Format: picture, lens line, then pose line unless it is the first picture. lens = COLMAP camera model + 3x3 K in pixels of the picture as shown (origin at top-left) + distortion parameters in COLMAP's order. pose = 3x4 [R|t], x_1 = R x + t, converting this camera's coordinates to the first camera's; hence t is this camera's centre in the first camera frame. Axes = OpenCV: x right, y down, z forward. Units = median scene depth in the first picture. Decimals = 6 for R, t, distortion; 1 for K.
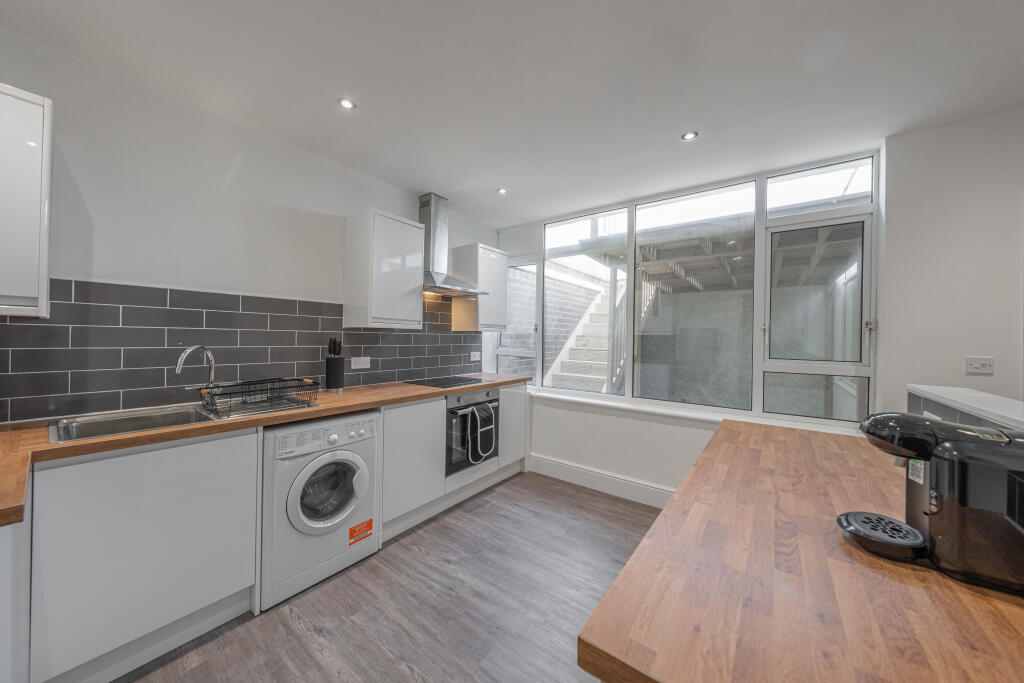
lens RADIAL K [[345.3, 0, 513.4], [0, 345.3, 334.8], [0, 0, 1]] dist [-0.000205, 0.000004]
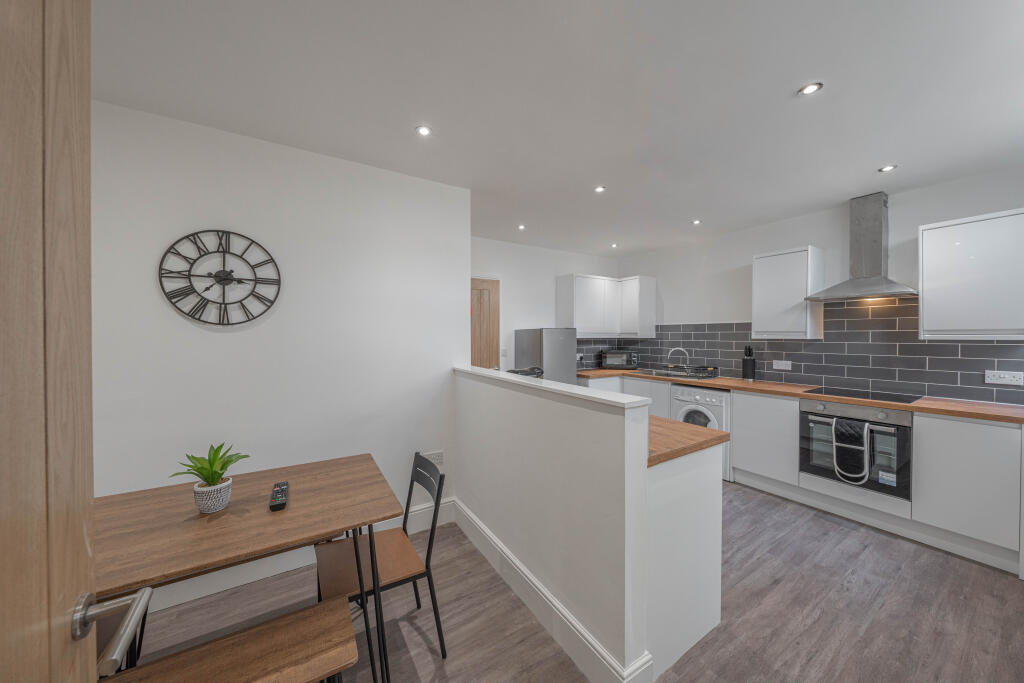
lens RADIAL K [[345.3, 0, 513.4], [0, 345.3, 334.8], [0, 0, 1]] dist [-0.000205, 0.000004]
pose [[-0.357724, -0.019587, -0.933622, 1.164372], [0.000421, 0.999777, -0.021136, -0.006559], [0.933827, -0.007954, -0.357636, 0.528015]]
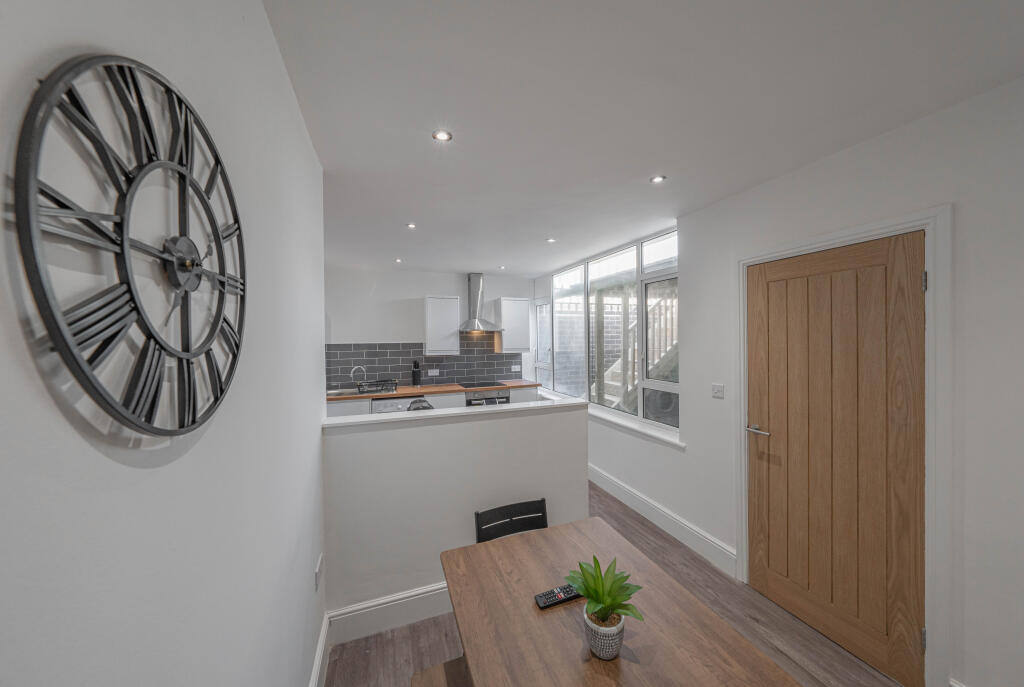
lens RADIAL K [[345.4, 0, 518.6], [0, 345.4, 339.3], [0, 0, 1]] dist [-0.000632, -0.000018]
pose [[0.849006, -0.023283, -0.527870, 0.980209], [0.028349, 0.999597, 0.001506, -0.093195], [0.527622, -0.016243, 0.849324, -0.371368]]
